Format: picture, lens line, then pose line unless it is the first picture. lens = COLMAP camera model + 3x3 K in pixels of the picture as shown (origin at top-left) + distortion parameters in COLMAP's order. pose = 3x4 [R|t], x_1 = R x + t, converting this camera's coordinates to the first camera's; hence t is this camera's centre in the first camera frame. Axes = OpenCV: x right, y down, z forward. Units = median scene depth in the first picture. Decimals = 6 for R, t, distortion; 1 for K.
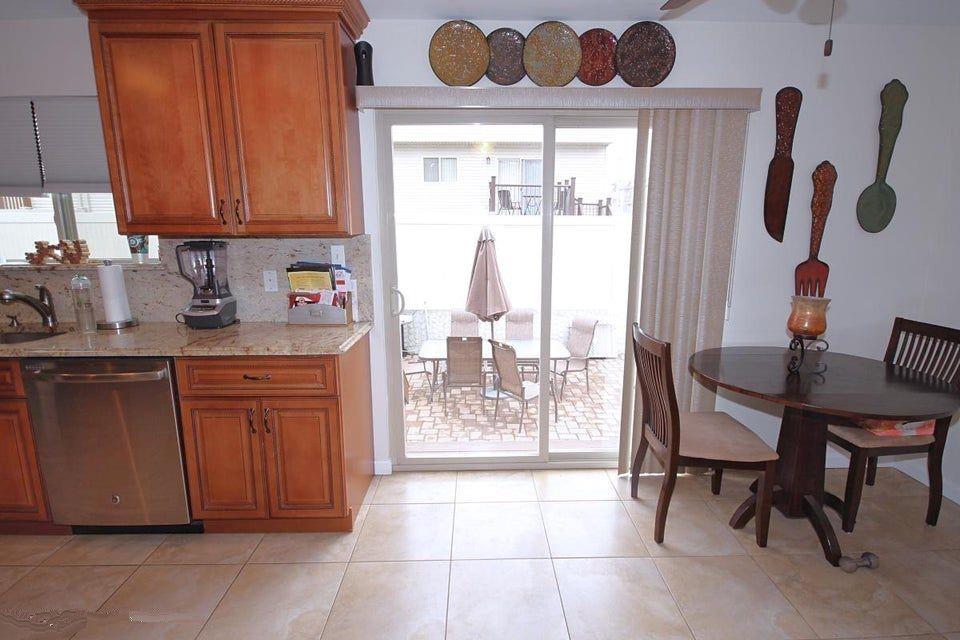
lens RADIAL K [[467.8, 0, 484.8], [0, 467.8, 321.3], [0, 0, 1]] dist [-0.000857, -0.000144]
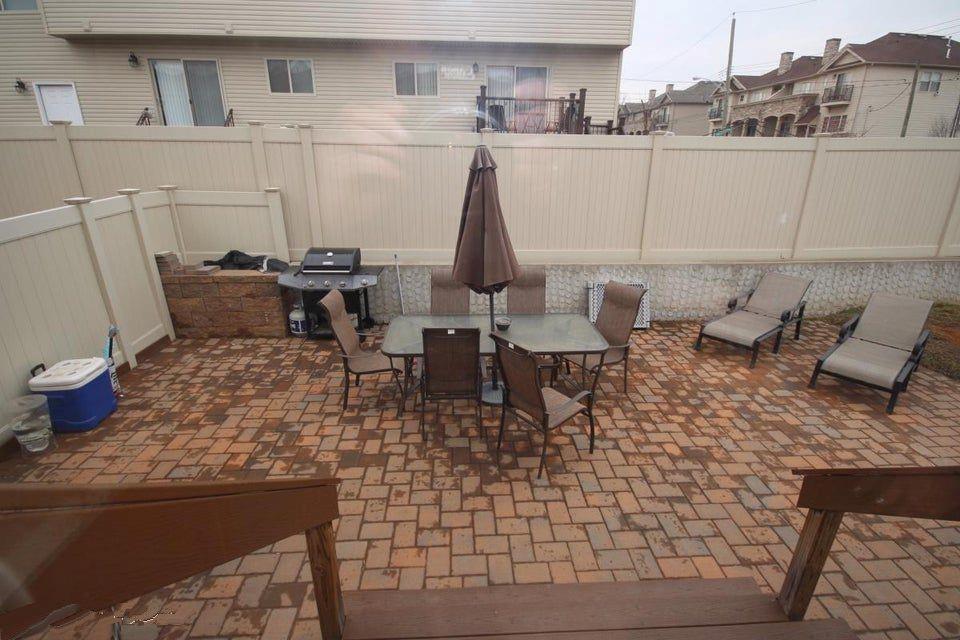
lens RADIAL K [[458.3, 0, 485.1], [0, 458.3, 320.8], [0, 0, 1]] dist [0.004262, -0.007452]
pose [[0.999337, -0.007004, 0.035730, -0.018156], [0.001803, 0.989642, 0.143547, -0.058832], [-0.036365, -0.143387, 0.988998, 0.365167]]
